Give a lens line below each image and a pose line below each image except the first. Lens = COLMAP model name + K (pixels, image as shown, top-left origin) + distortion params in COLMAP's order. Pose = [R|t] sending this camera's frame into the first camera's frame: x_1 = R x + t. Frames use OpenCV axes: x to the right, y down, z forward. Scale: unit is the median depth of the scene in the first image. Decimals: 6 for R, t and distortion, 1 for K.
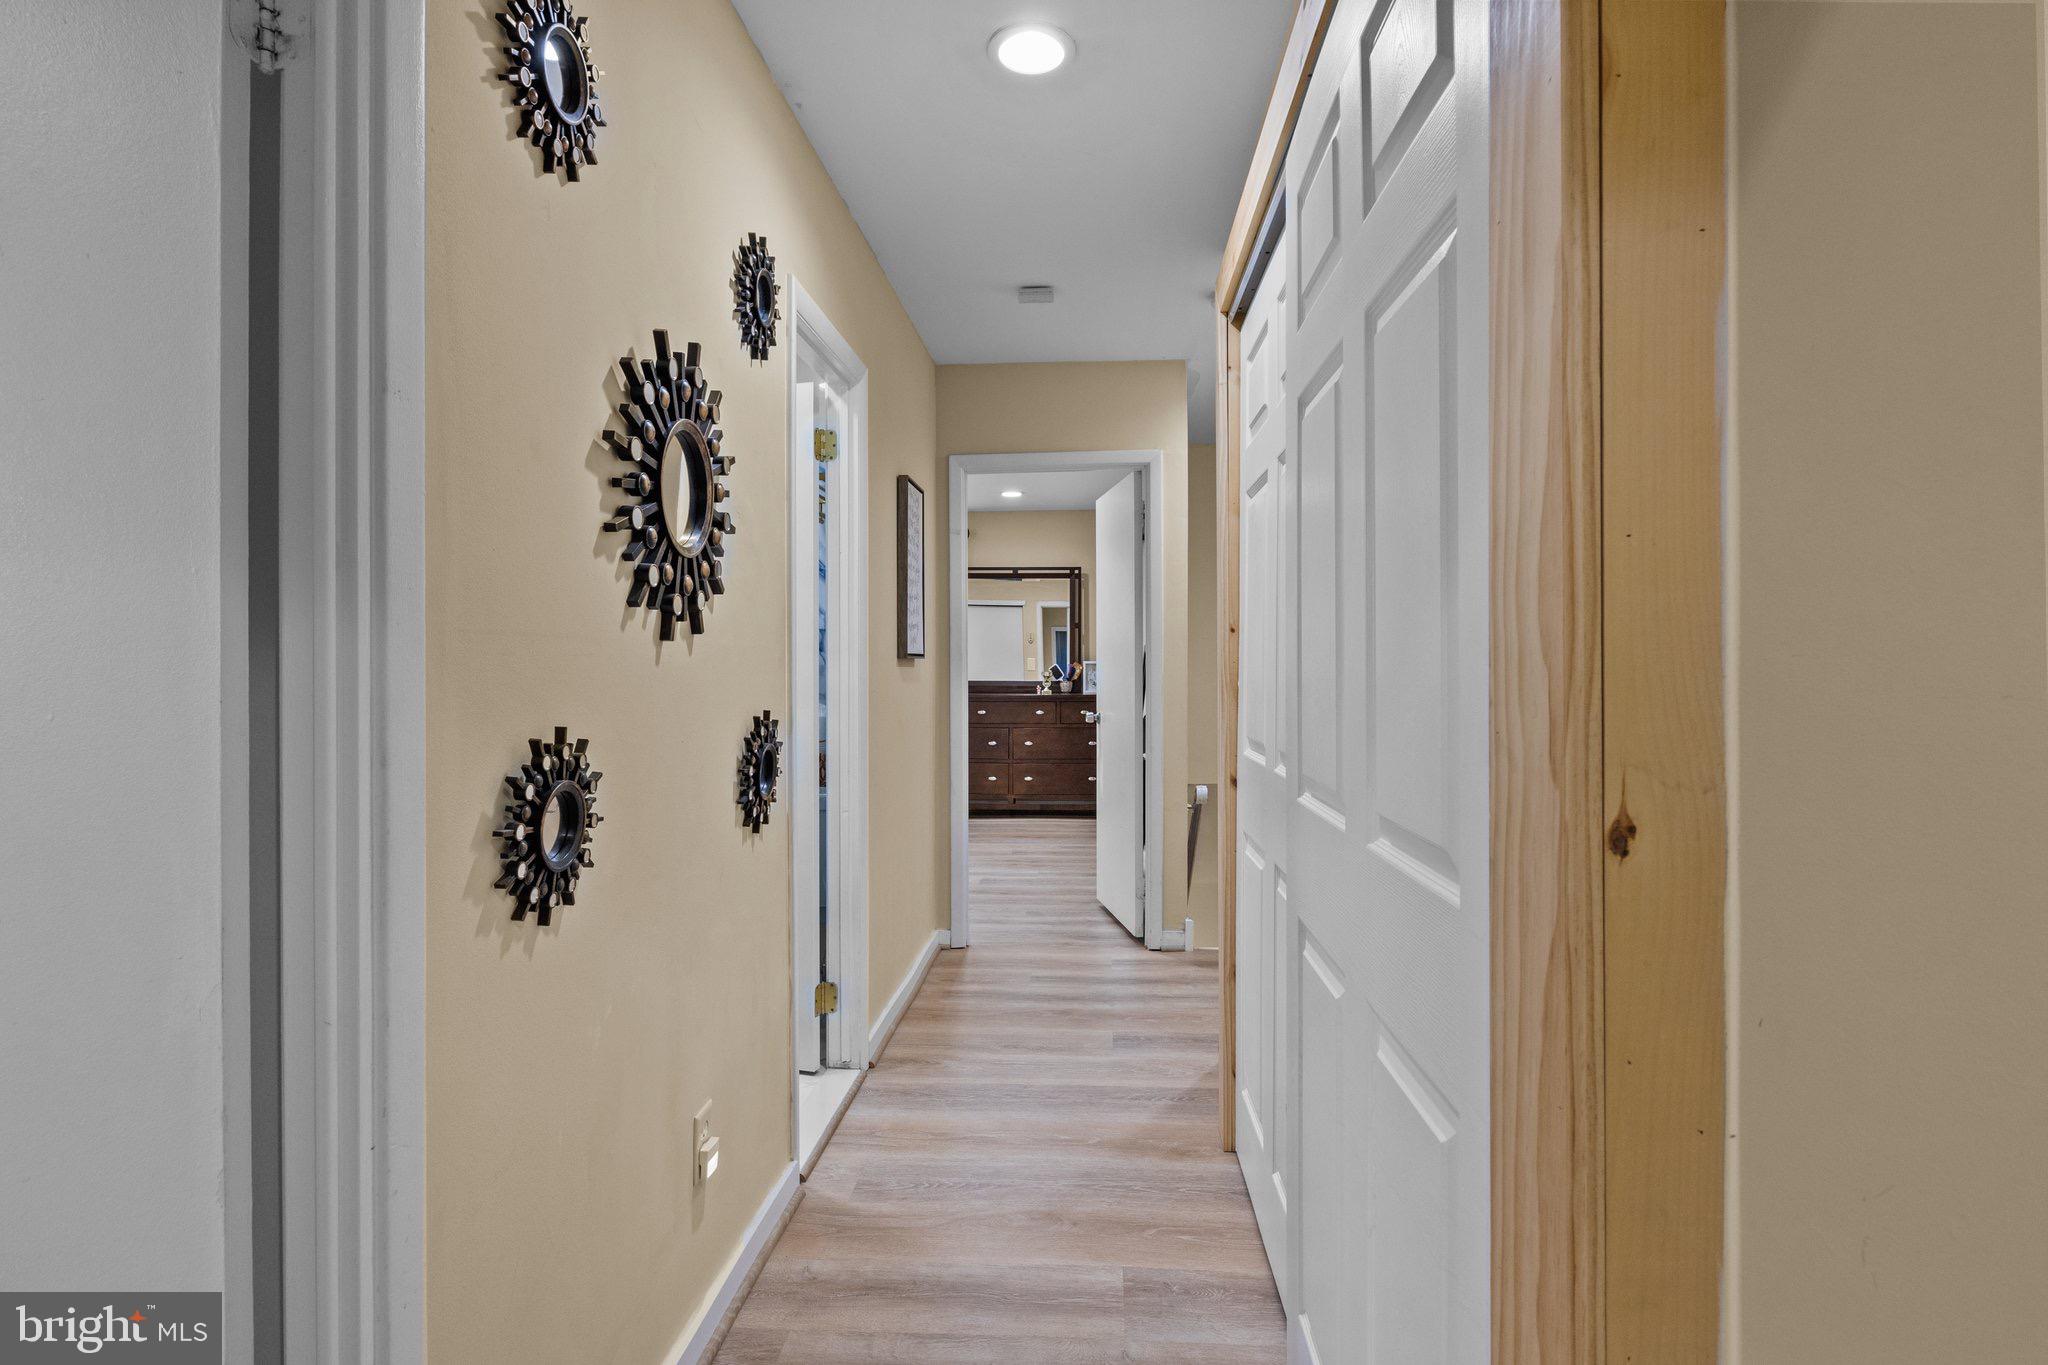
lens RADIAL K [[1004.4, 0, 1031.0], [0, 1004.4, 686.6], [0, 0, 1]] dist [-0.009282, 0.000766]
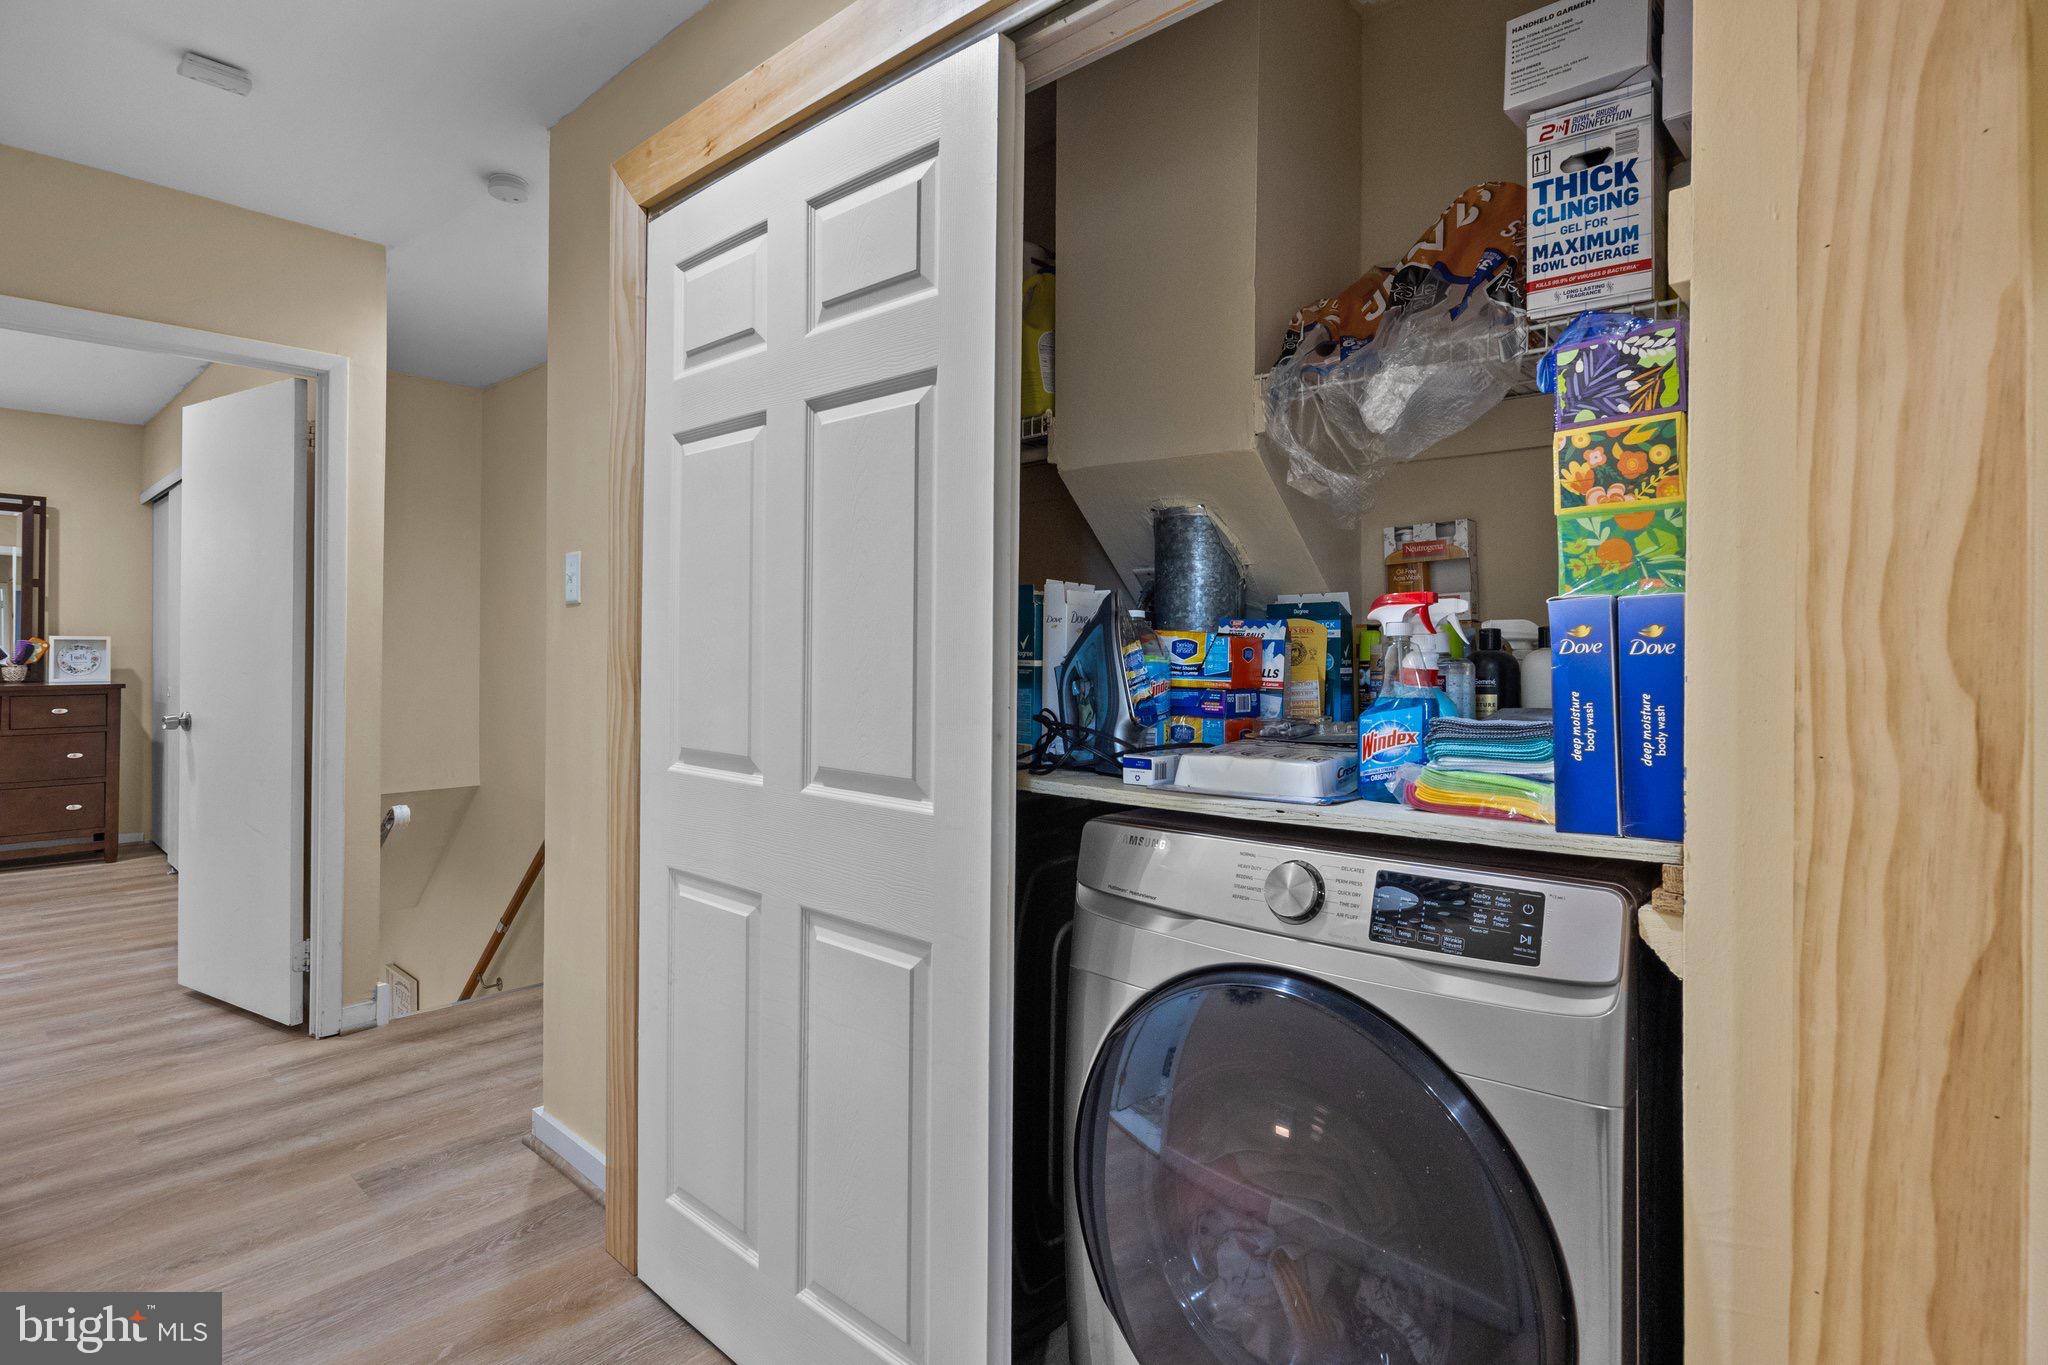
lens RADIAL K [[980.8, 0, 1026.2], [0, 980.8, 668.6], [0, 0, 1]] dist [-0.003275, -0.001402]
pose [[0.622075, 0.005293, 0.782940, -0.122221], [-0.002793, 0.999986, -0.004541, -0.004321], [-0.782953, 0.000638, 0.622081, 0.160099]]
